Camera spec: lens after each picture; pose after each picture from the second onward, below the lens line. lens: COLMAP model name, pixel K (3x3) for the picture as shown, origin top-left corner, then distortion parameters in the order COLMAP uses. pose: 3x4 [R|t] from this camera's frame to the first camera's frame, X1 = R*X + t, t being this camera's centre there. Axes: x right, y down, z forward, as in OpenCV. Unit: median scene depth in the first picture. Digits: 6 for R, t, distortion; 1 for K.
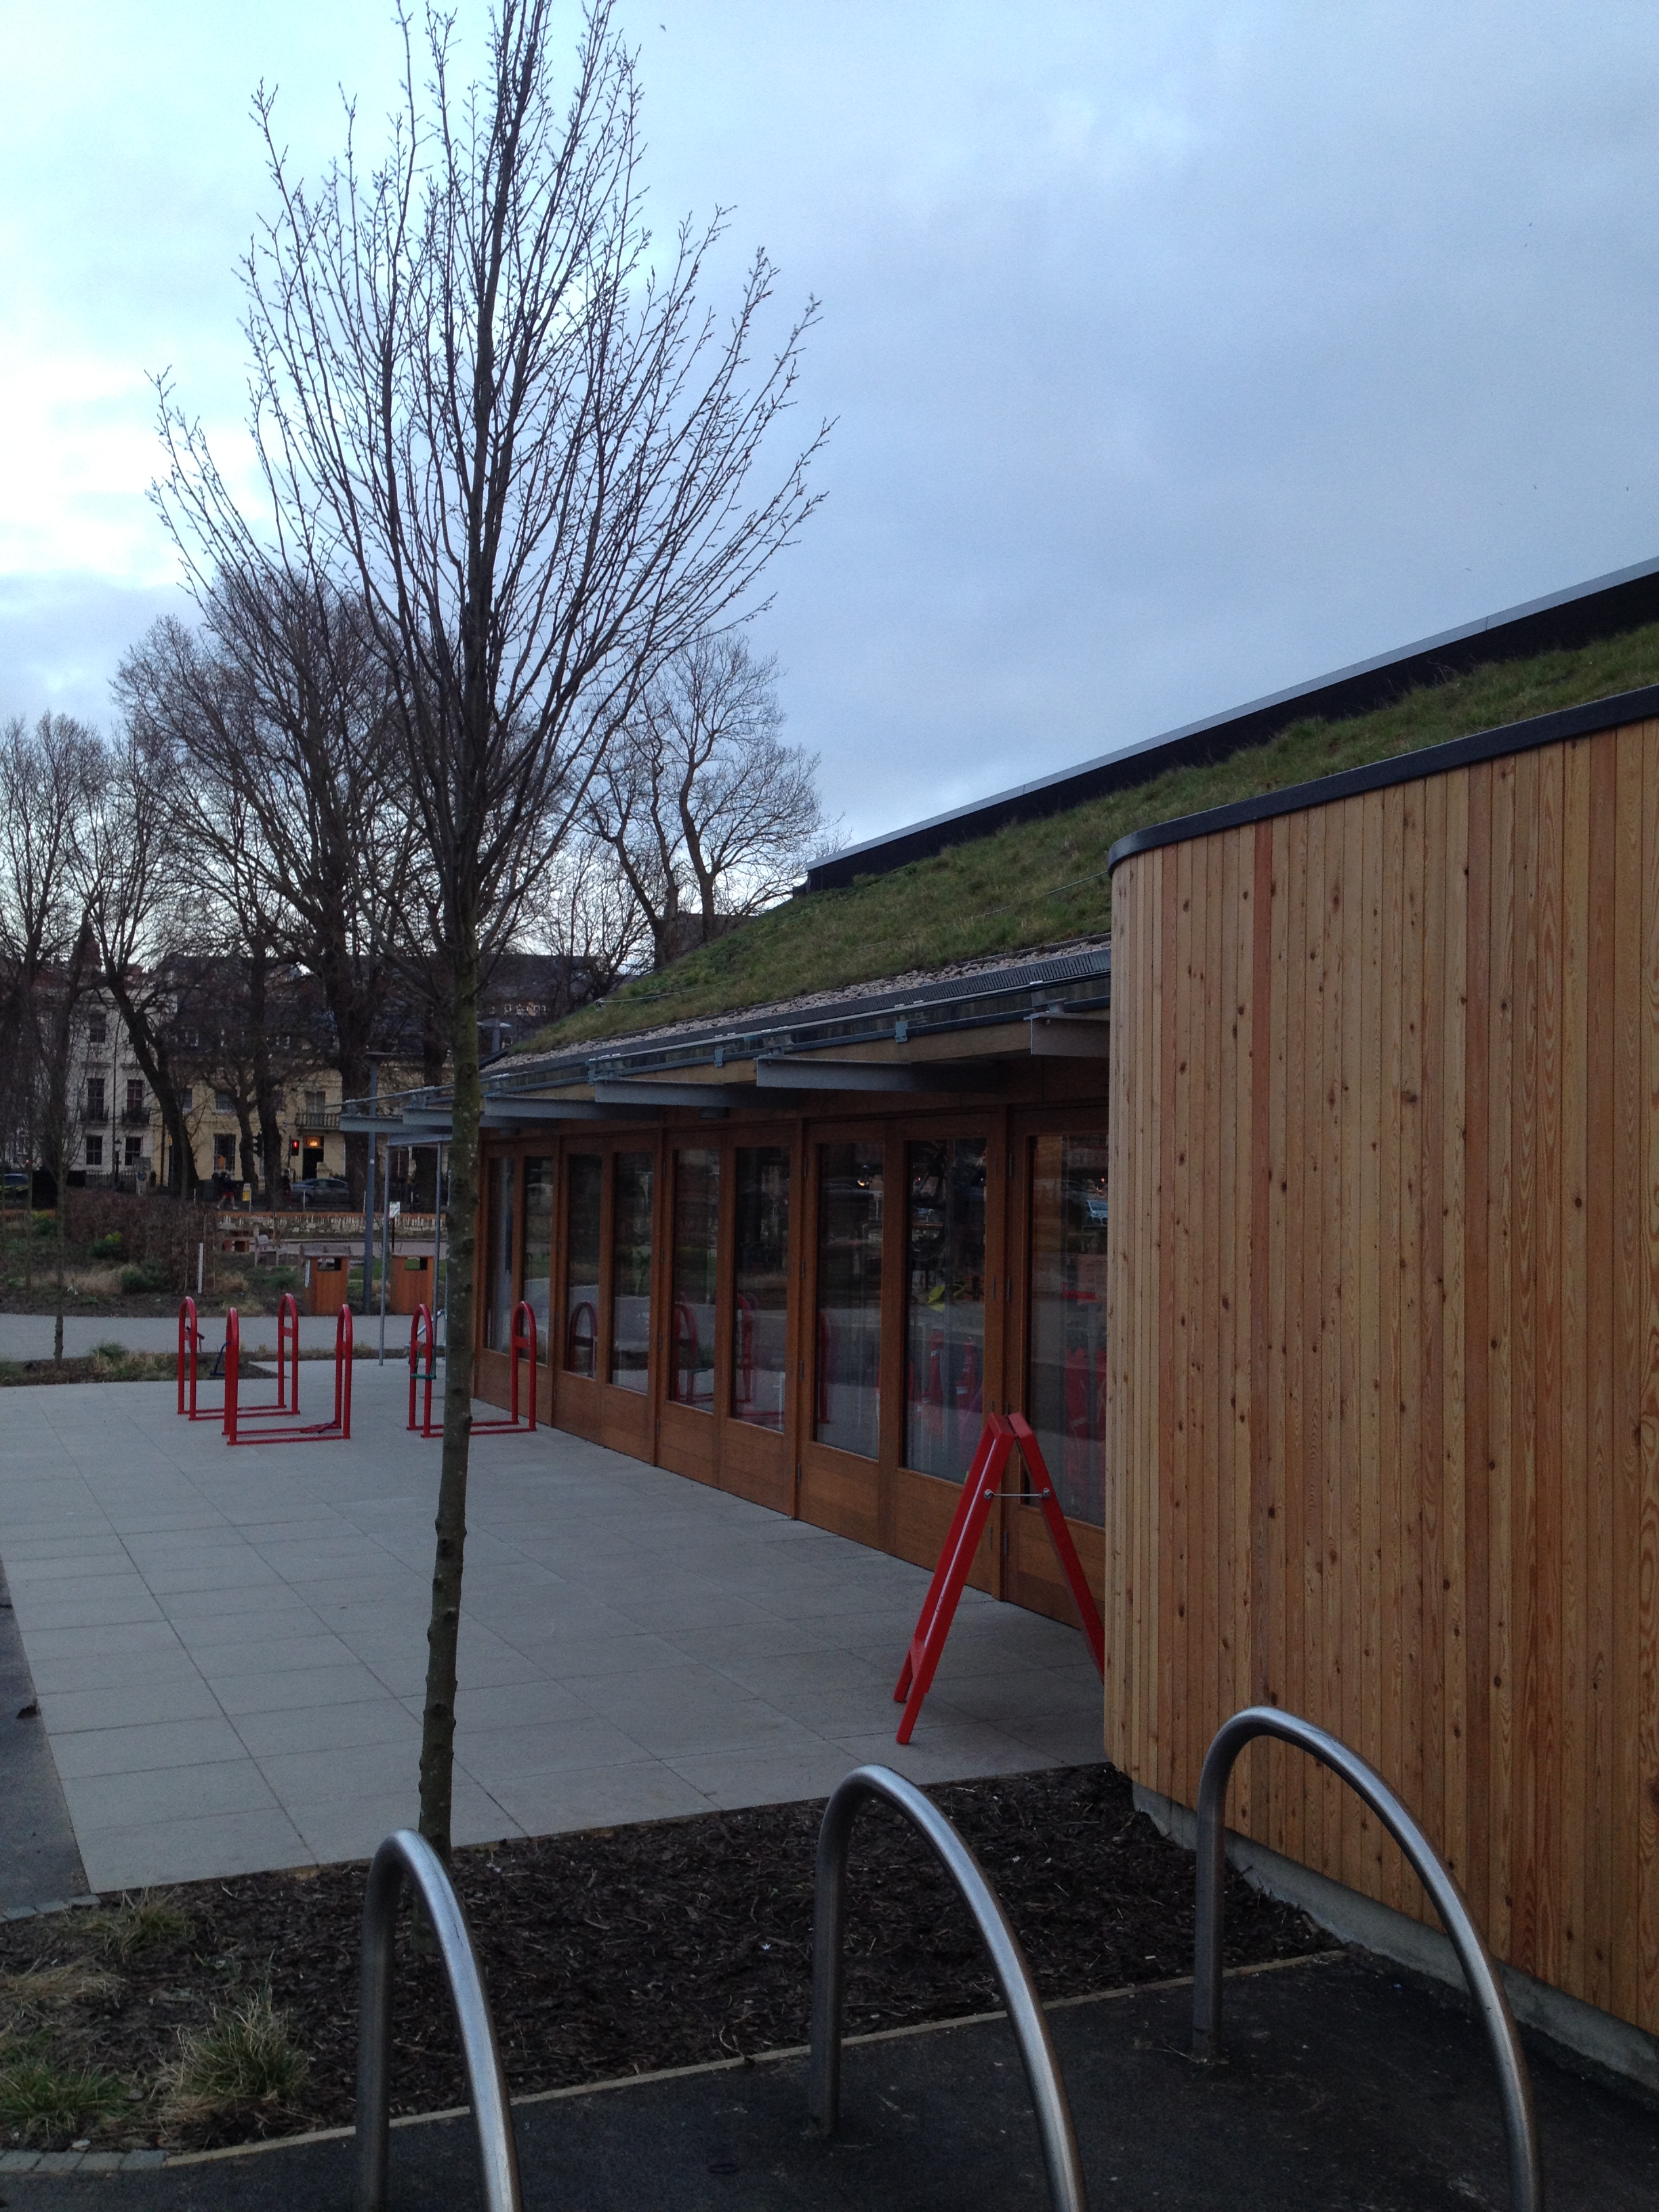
lens RADIAL K [[2206.2, 0, 833.6], [0, 2206.2, 1099.7], [0, 0, 1]] dist [0.050003, 0.000000]
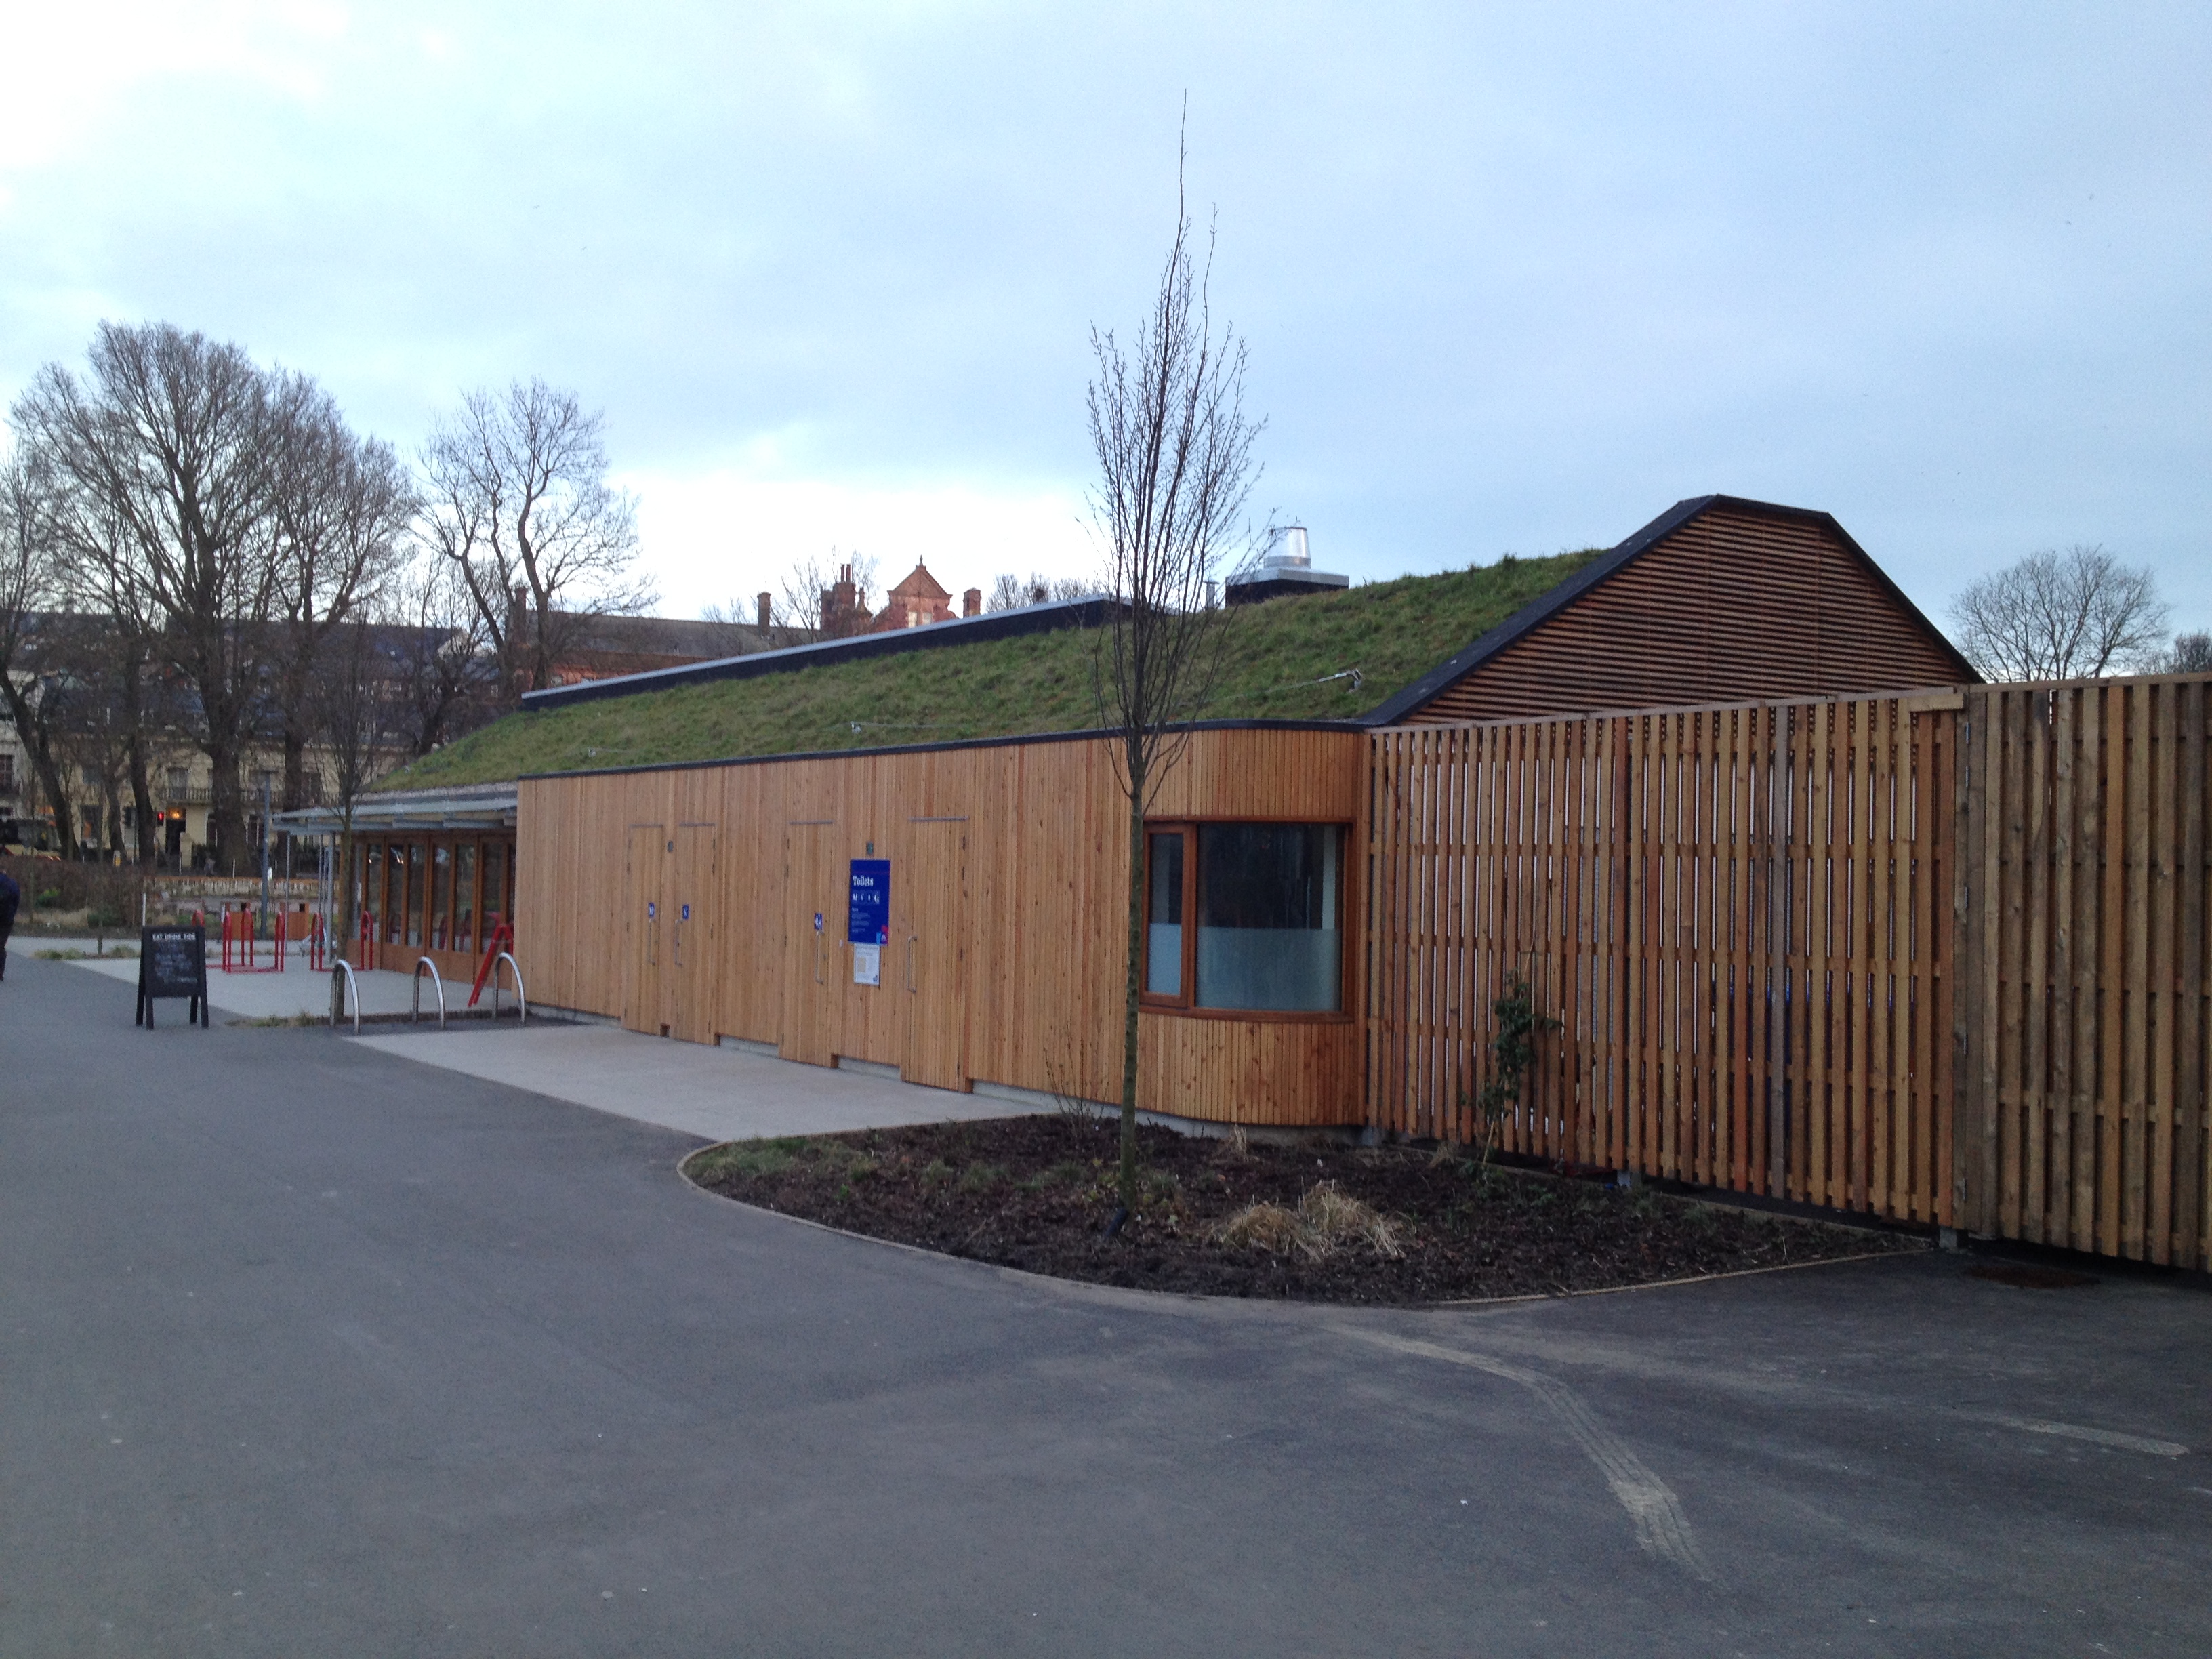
lens RADIAL K [[2206.2, 0, 1103.5], [0, 2206.2, 842.8], [0, 0, 1]] dist [0.050003, 0.000000]
pose [[0.984505, 0.011359, 0.174987, 0.032627], [-0.016896, 0.999402, 0.030184, -0.009699], [-0.174539, -0.032673, 0.984108, -0.218180]]
